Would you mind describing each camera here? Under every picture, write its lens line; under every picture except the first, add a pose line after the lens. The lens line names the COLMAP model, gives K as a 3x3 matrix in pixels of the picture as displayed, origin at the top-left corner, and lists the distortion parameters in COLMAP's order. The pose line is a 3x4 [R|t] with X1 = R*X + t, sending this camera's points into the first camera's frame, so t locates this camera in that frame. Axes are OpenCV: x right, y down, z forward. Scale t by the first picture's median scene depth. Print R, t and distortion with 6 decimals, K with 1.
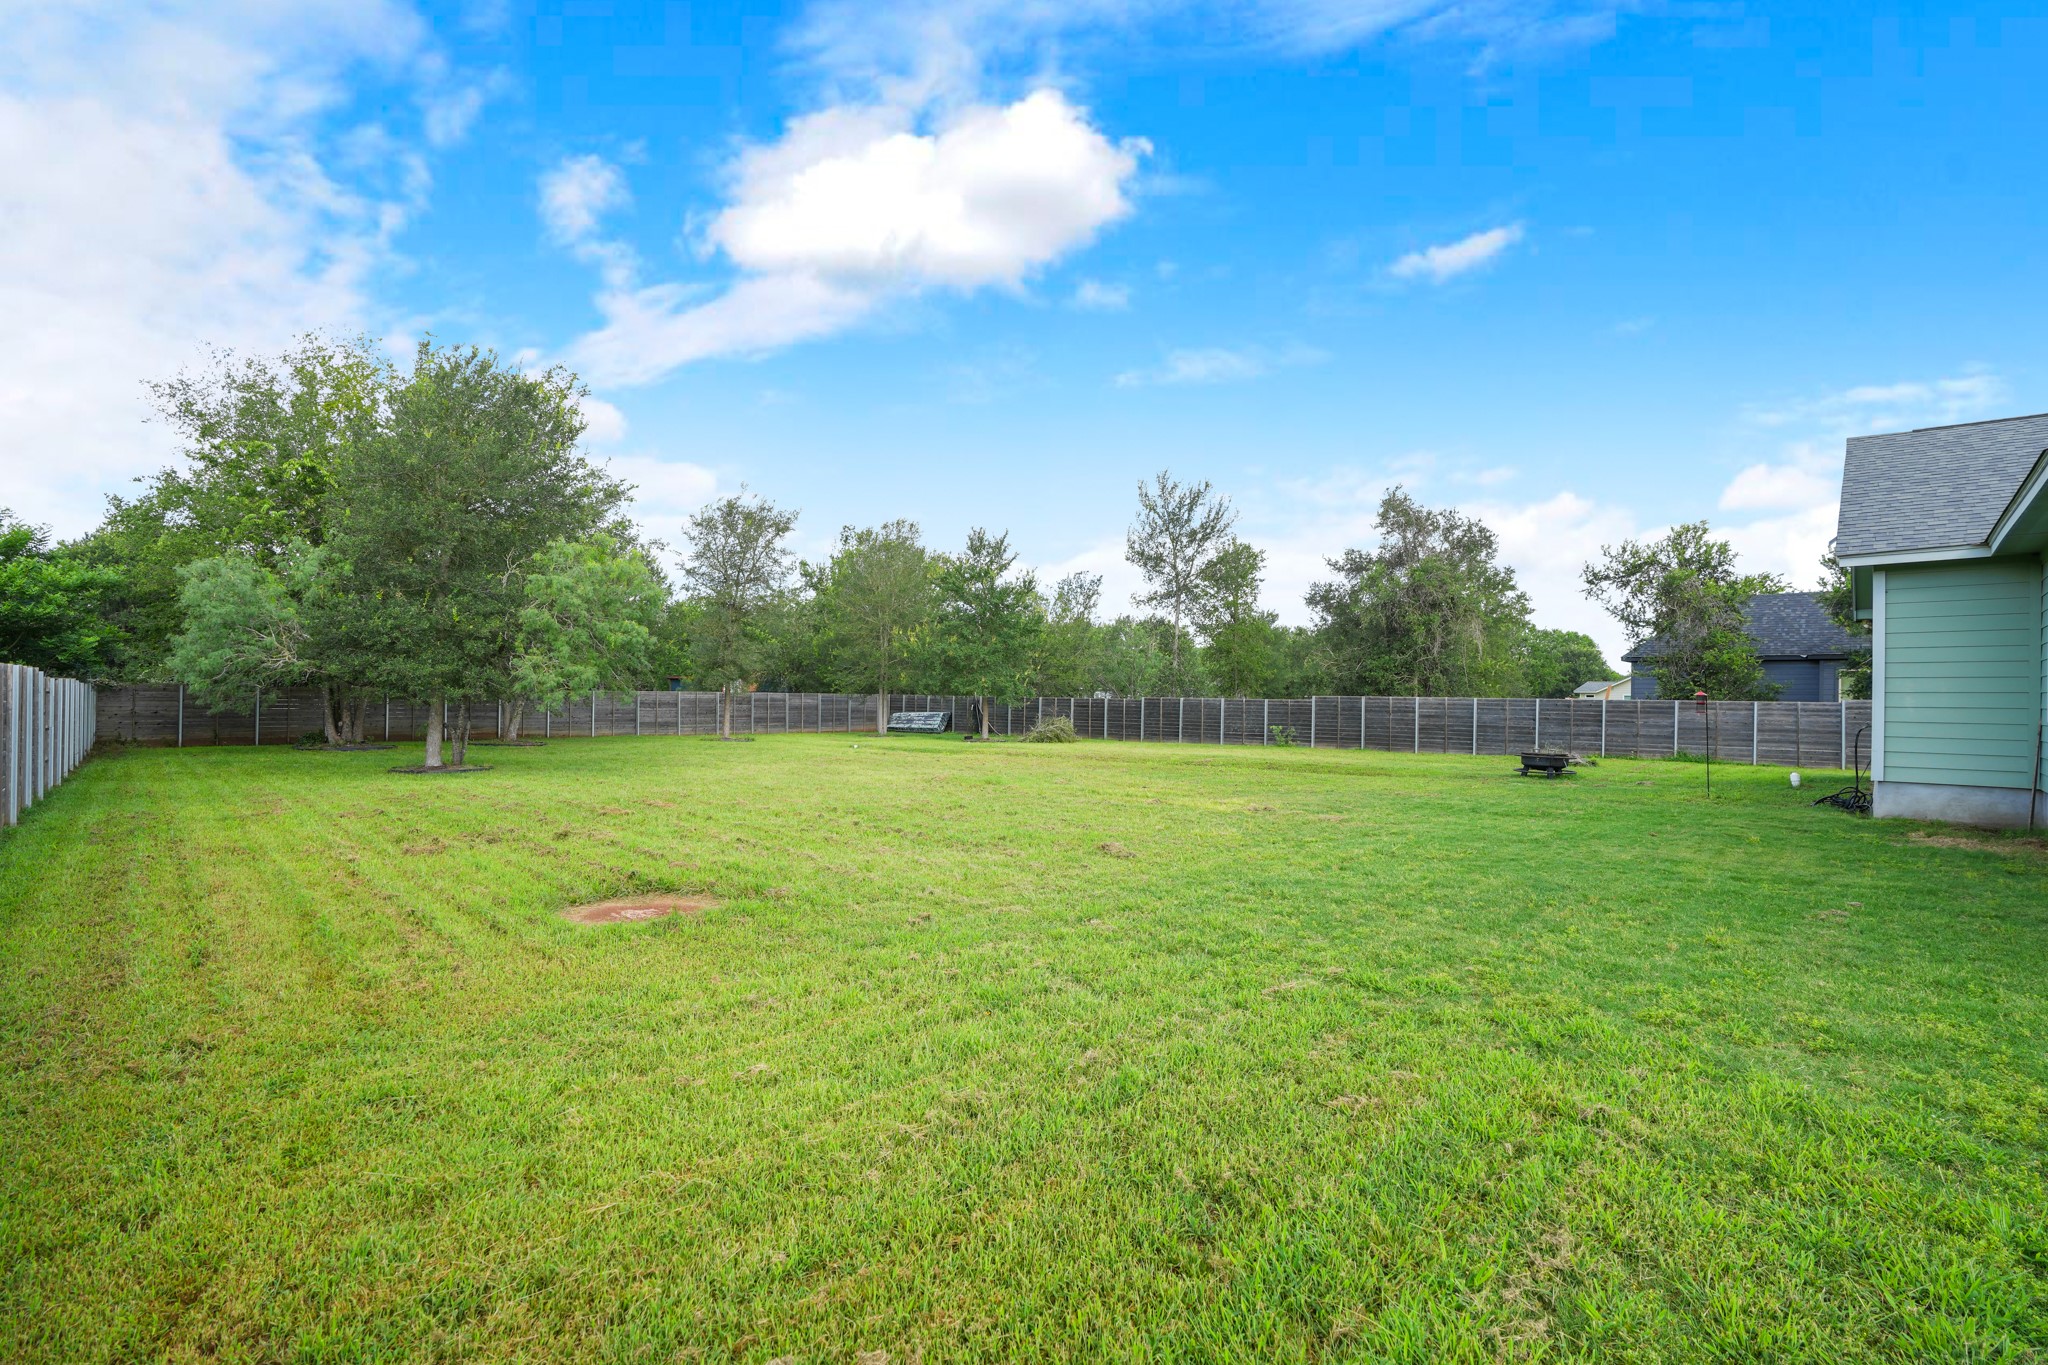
lens RADIAL K [[930.2, 0, 1025.8], [0, 930.2, 691.5], [0, 0, 1]] dist [-0.017748, 0.016826]
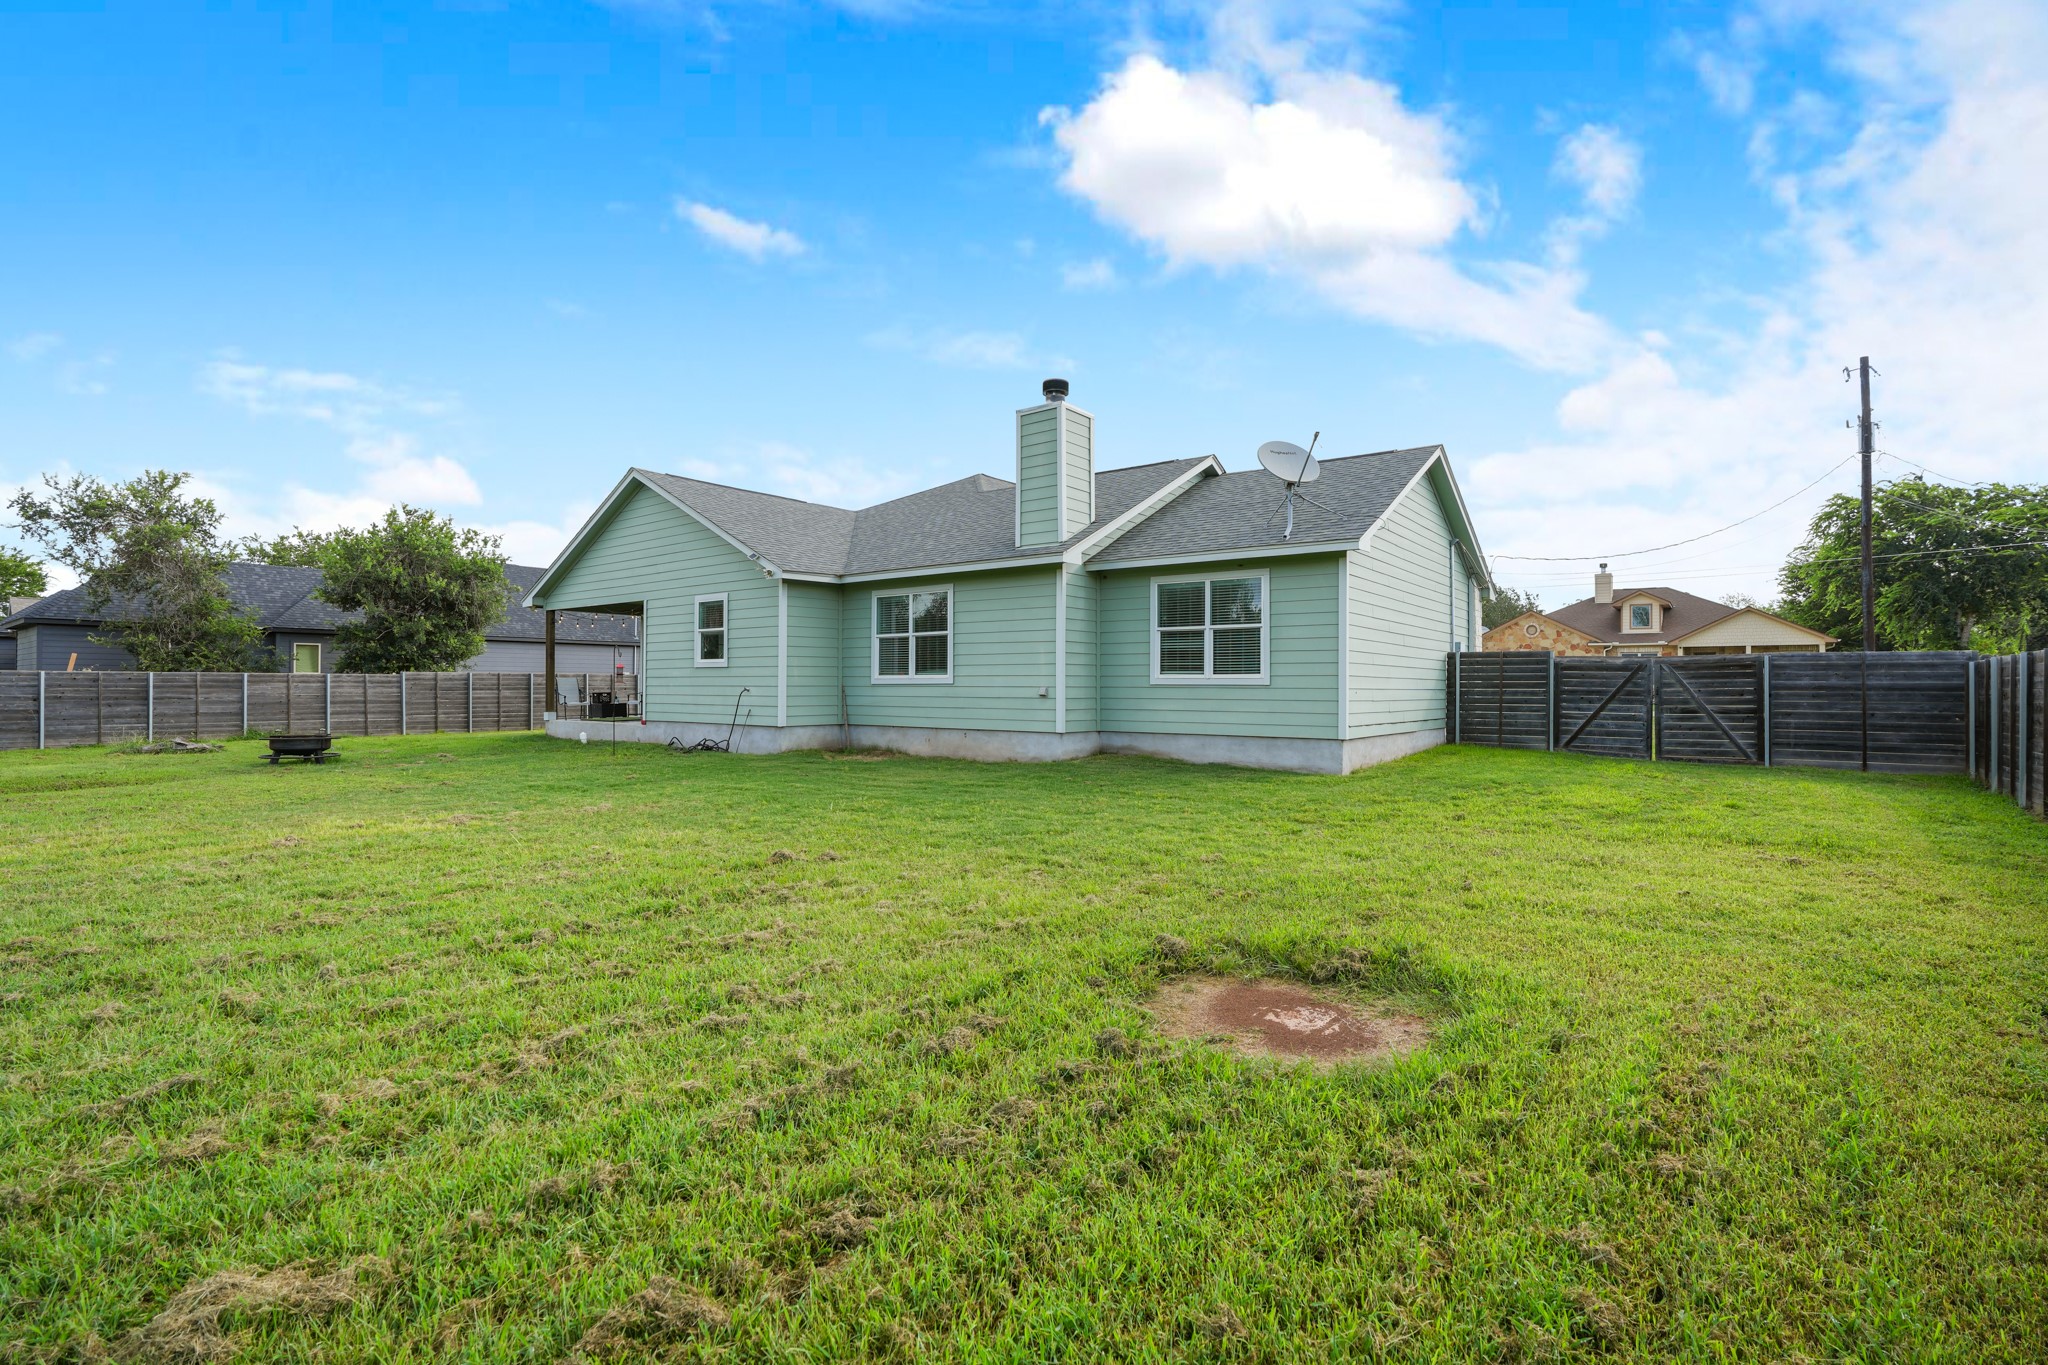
lens RADIAL K [[930.2, 0, 1025.8], [0, 930.2, 691.5], [0, 0, 1]] dist [-0.017748, 0.016826]
pose [[-0.006189, -0.021312, 0.999754, -0.206922], [-0.008319, 0.999739, 0.021260, 0.002203], [-0.999946, -0.008186, -0.006364, 0.241480]]
